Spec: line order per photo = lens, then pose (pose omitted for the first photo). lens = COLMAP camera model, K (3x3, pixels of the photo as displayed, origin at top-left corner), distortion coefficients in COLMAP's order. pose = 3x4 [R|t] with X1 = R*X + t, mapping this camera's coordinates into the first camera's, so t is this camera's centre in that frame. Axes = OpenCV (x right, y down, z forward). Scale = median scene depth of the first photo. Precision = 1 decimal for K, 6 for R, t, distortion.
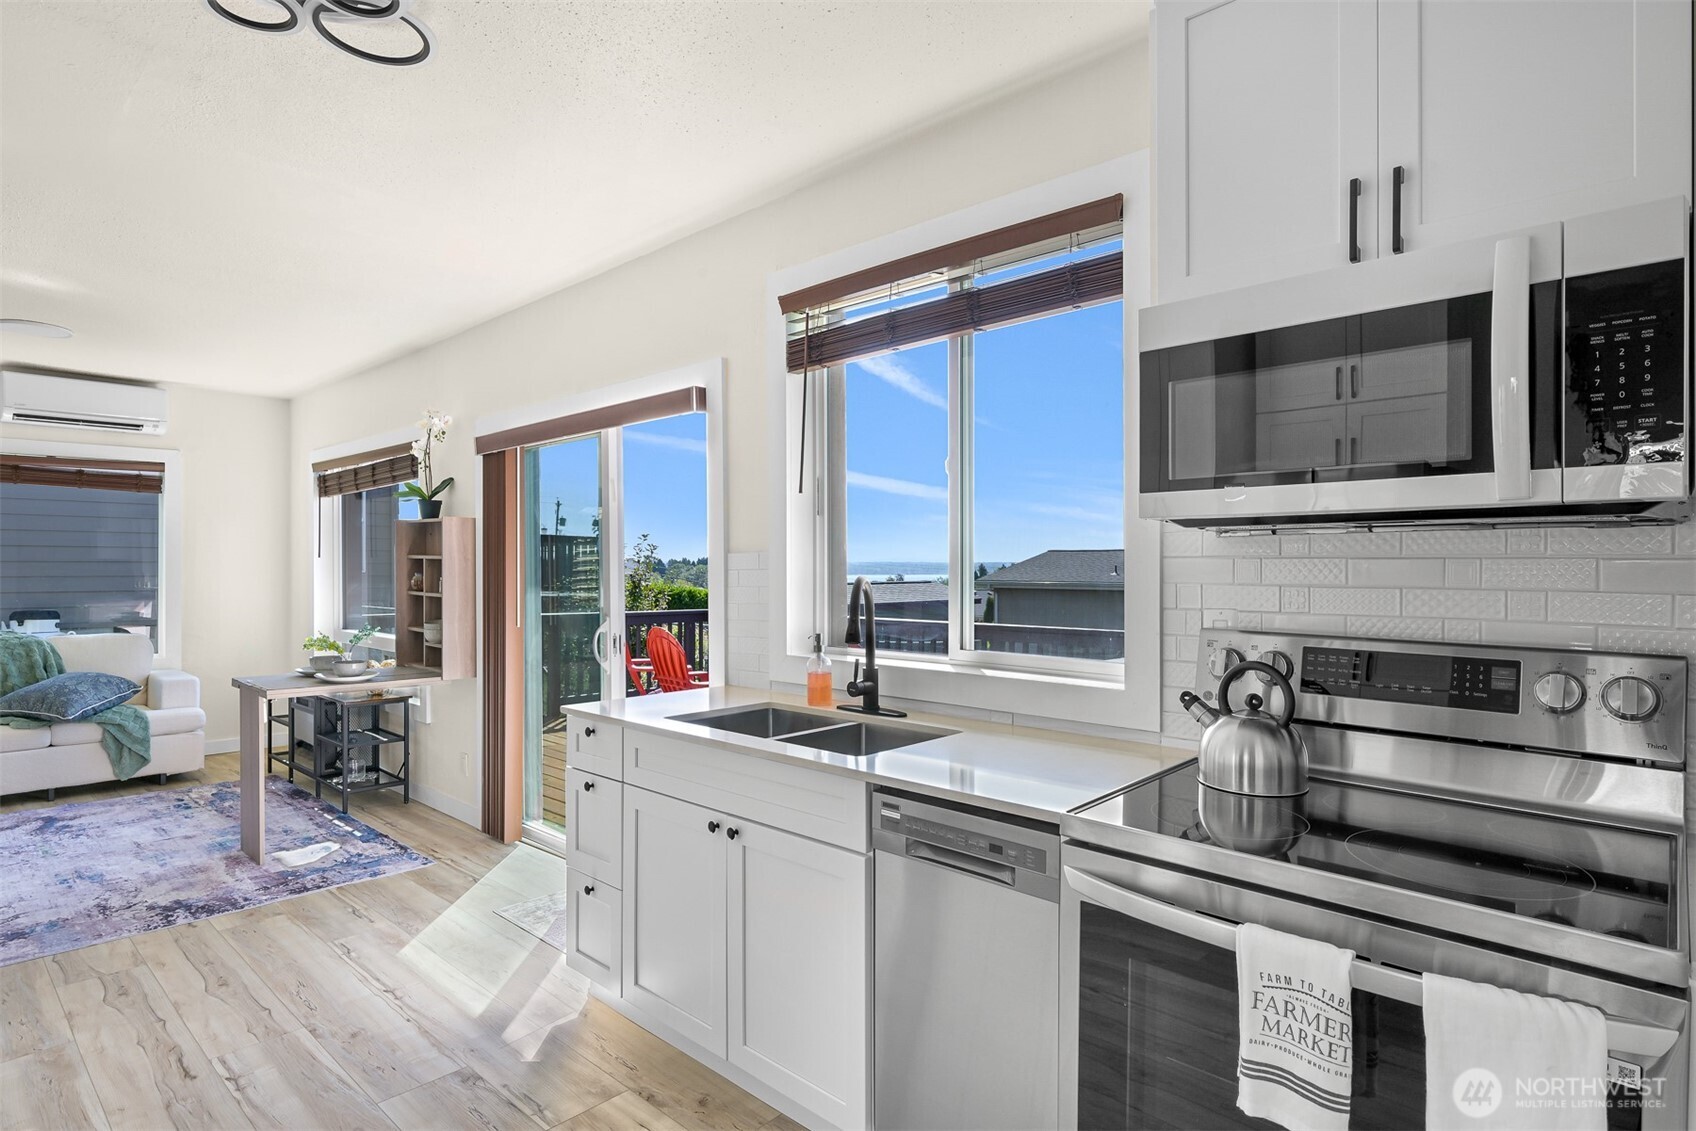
lens RADIAL K [[892.7, 0, 855.8], [0, 892.7, 568.5], [0, 0, 1]] dist [0.001171, -0.000706]
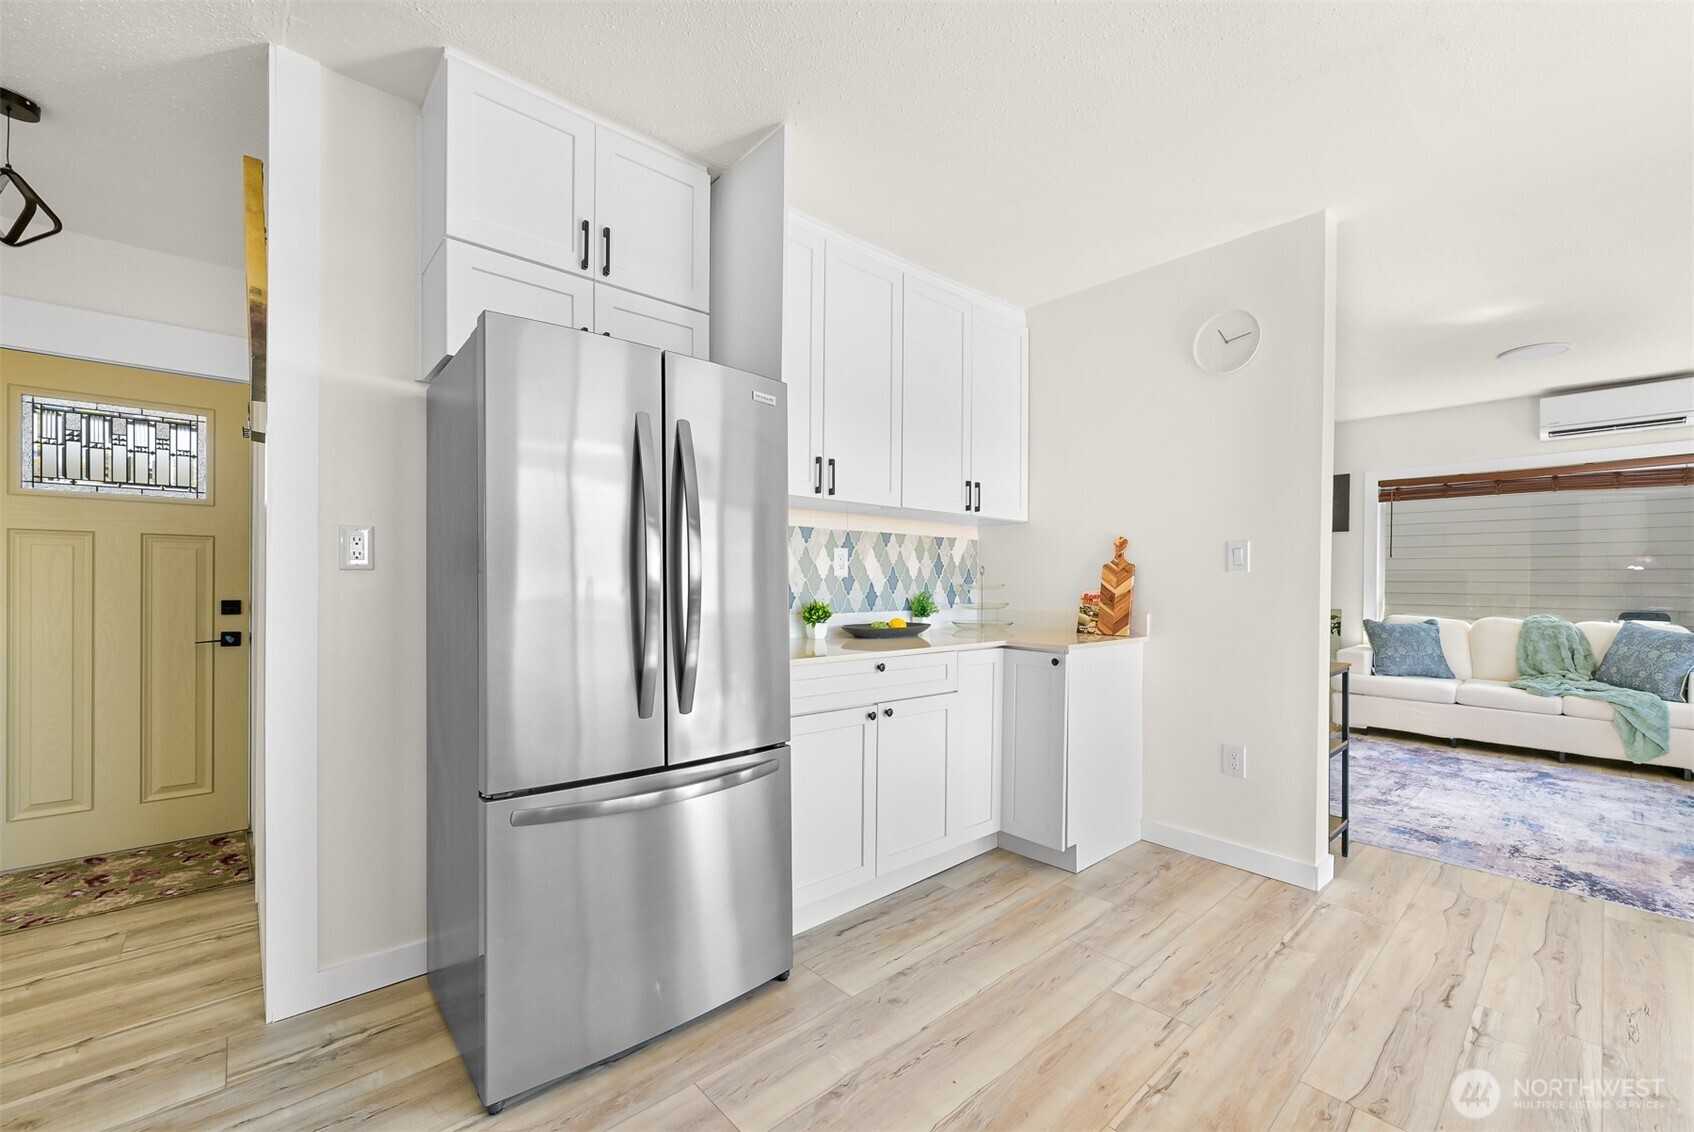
lens RADIAL K [[675.0, 0, 847.5], [0, 675.0, 586.1], [0, 0, 1]] dist [-0.001257, 0.000622]
pose [[-0.101803, 0.003000, -0.994800, 0.075500], [-0.009843, 0.999943, 0.004023, 0.059815], [0.994756, 0.010201, -0.101768, 0.266065]]
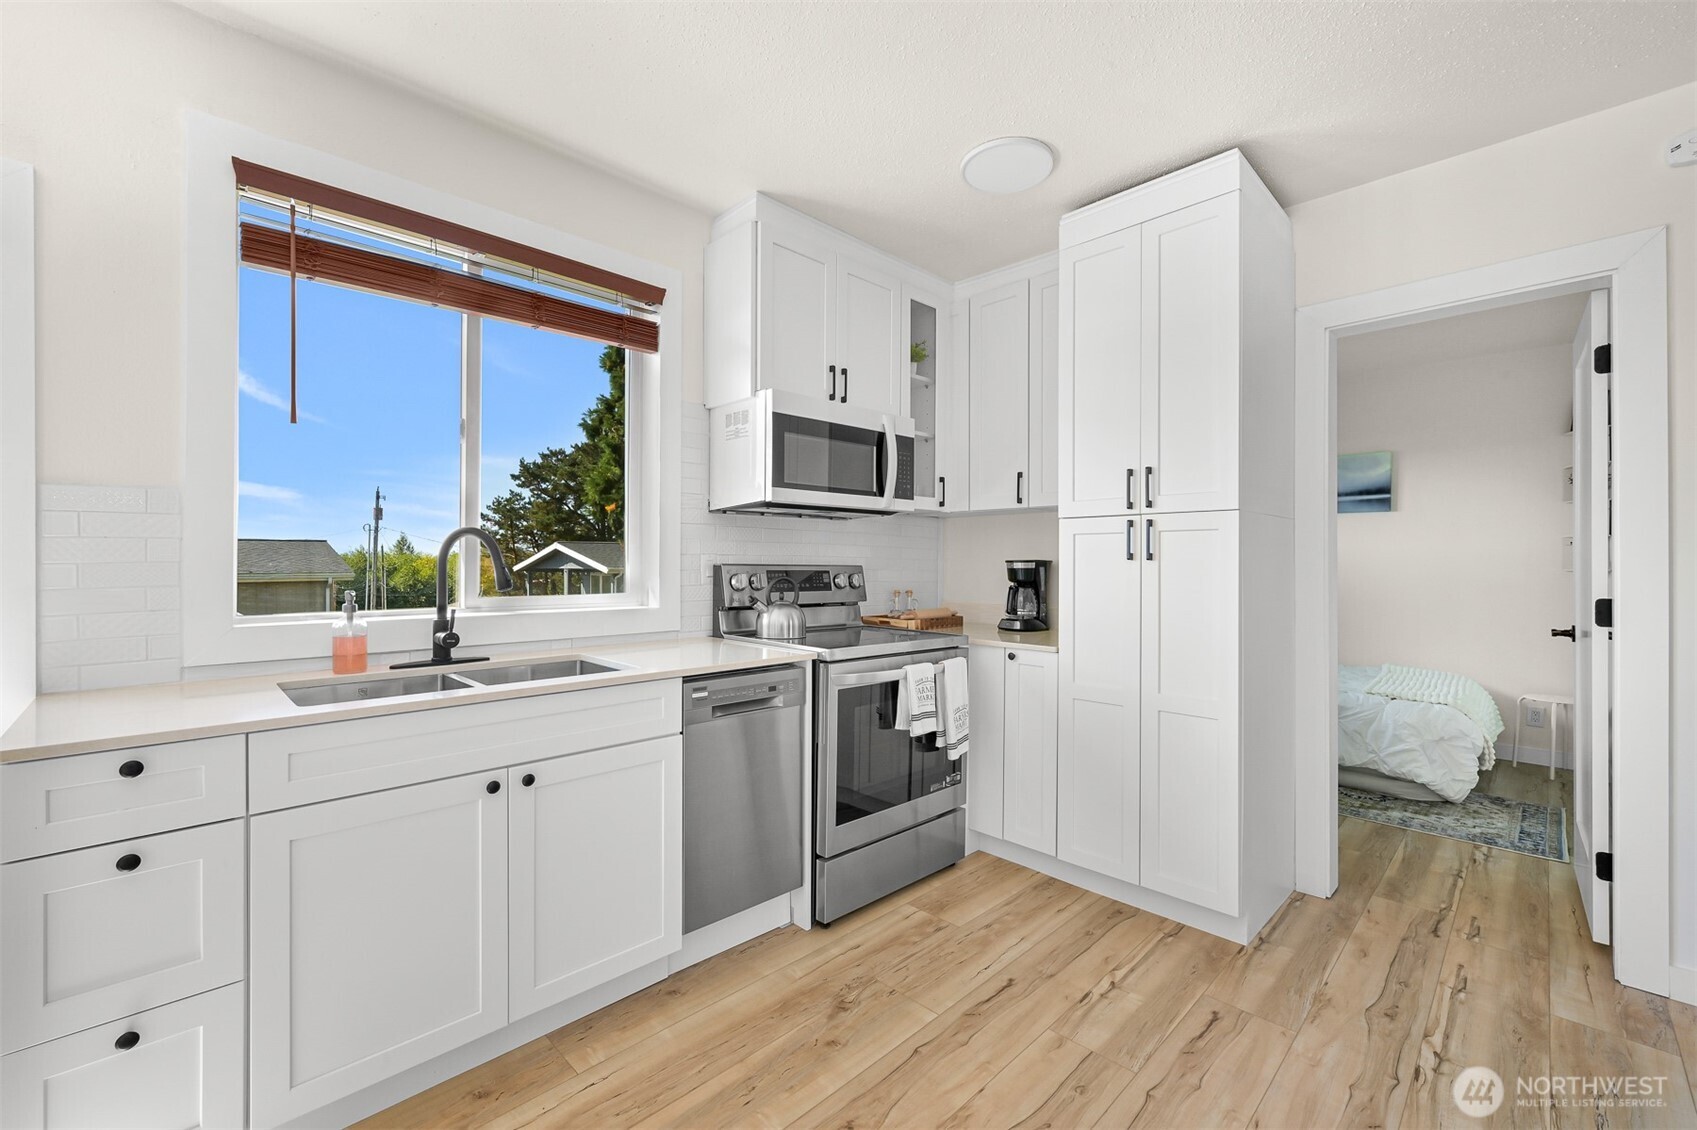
lens RADIAL K [[697.3, 0, 844.1], [0, 697.3, 563.4], [0, 0, 1]] dist [-0.003175, 0.000746]
pose [[0.046515, -0.002346, 0.998915, -0.574051], [0.000834, 0.999997, 0.002309, 0.036310], [-0.998917, 0.000725, 0.046516, 0.398280]]
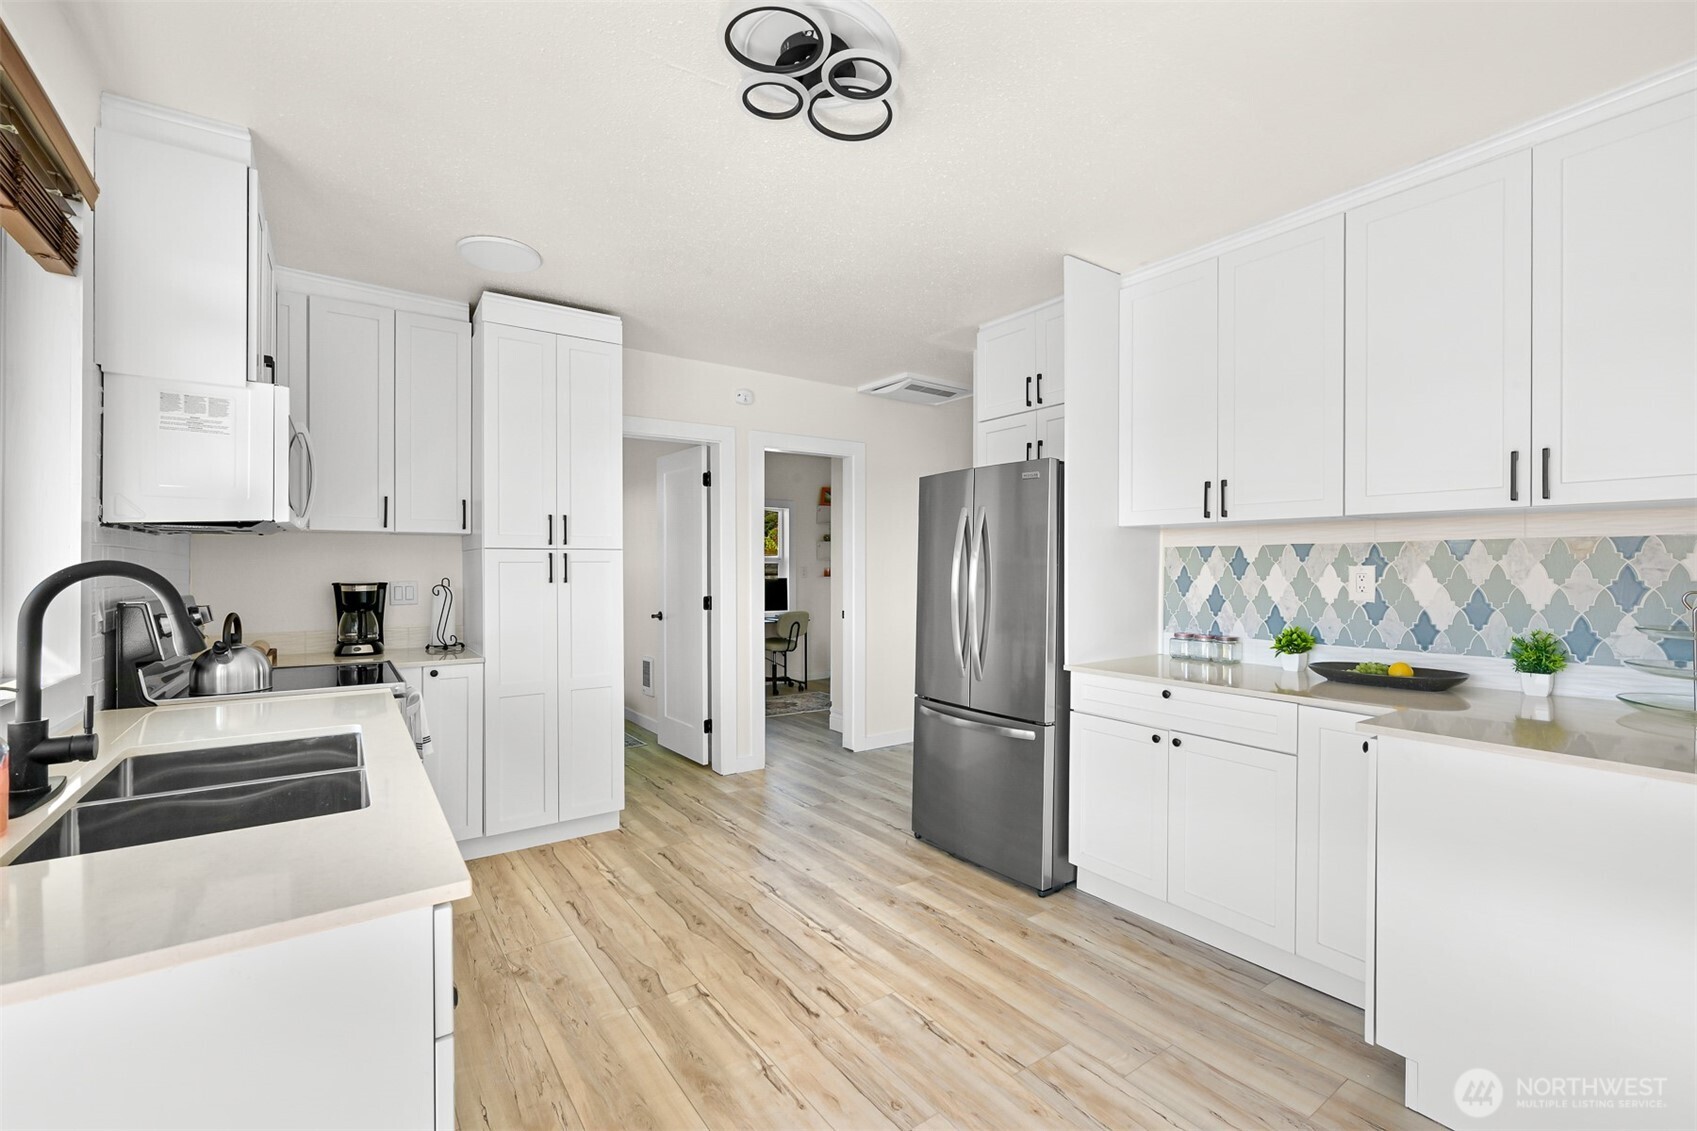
lens RADIAL K [[738.2, 0, 868.4], [0, 738.2, 571.4], [0, 0, 1]] dist [-0.003898, 0.001651]
pose [[-0.981726, -0.000674, 0.190298, -0.466101], [0.001537, 0.999933, 0.011472, 0.008403], [-0.190293, 0.011554, -0.981659, 1.049073]]
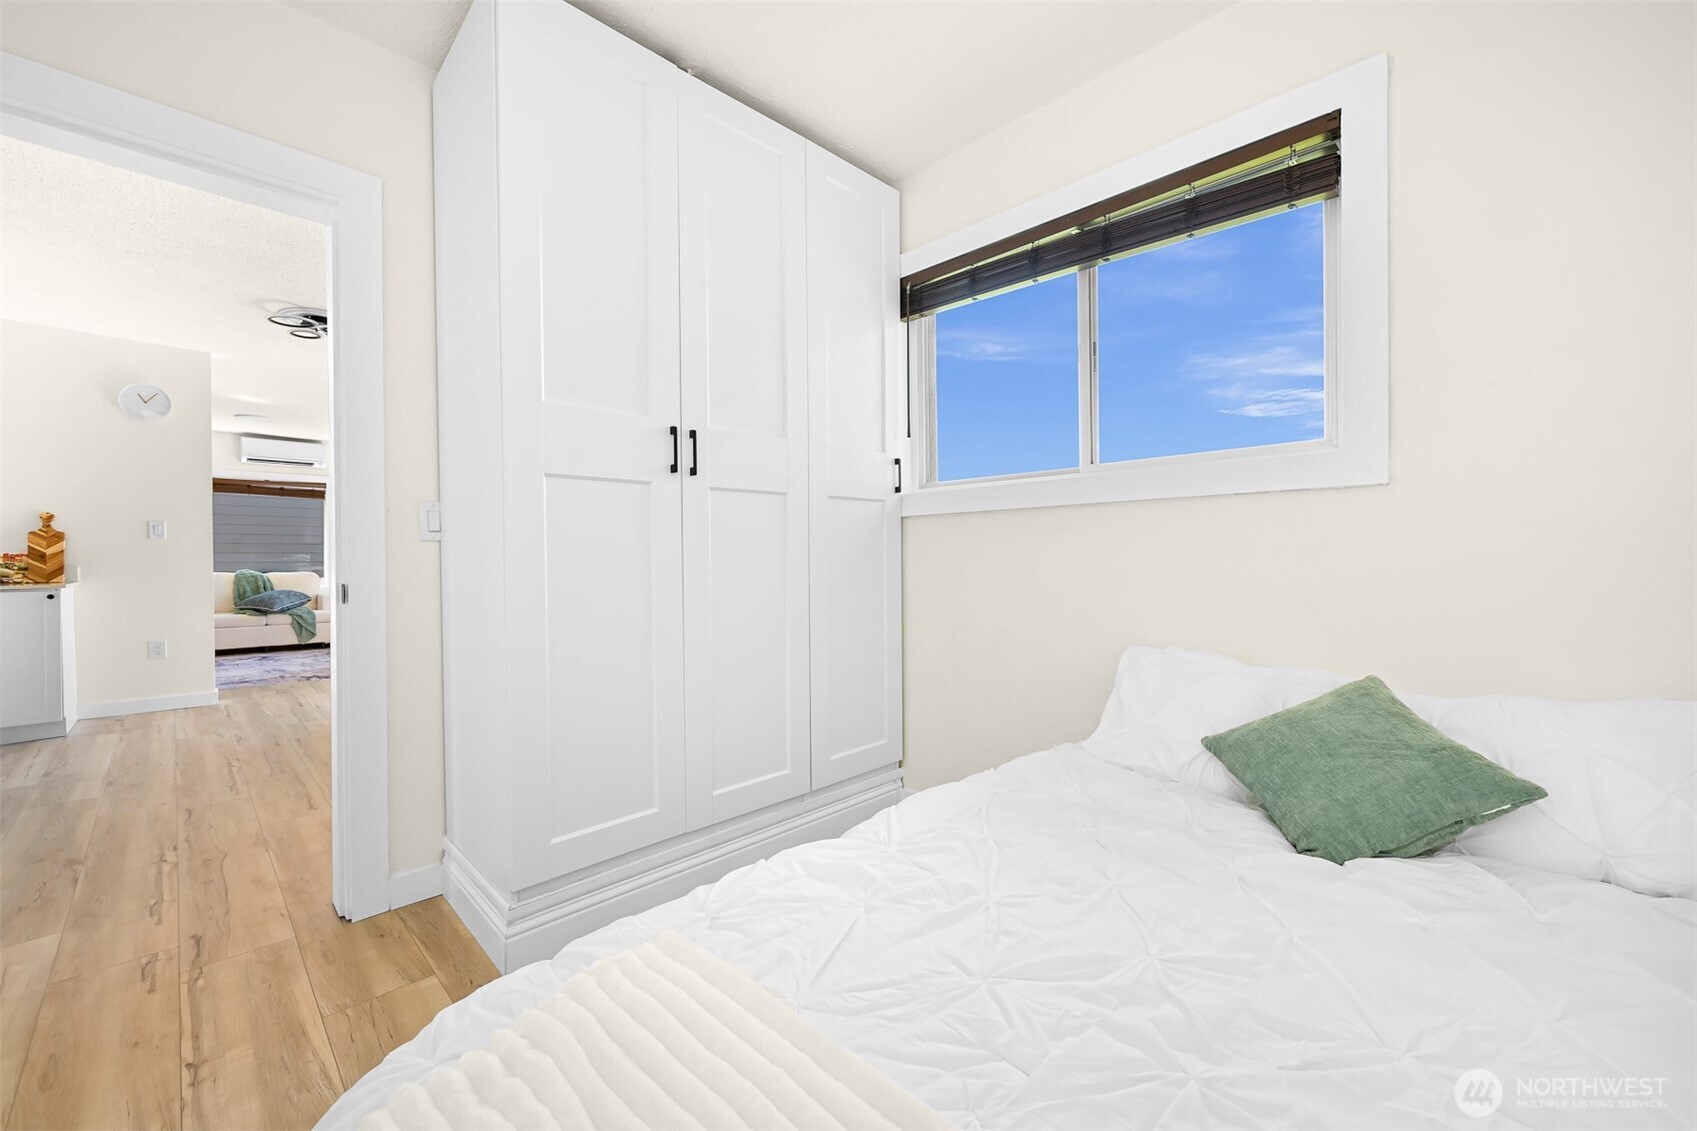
lens RADIAL K [[676.2, 0, 856.5], [0, 676.2, 564.7], [0, 0, 1]] dist [-0.001257, 0.000622]
pose [[0.999328, -0.006442, -0.036078, 0.713001], [0.006663, 0.999960, 0.006011, 0.095079], [0.036038, -0.006248, 0.999331, -0.695808]]
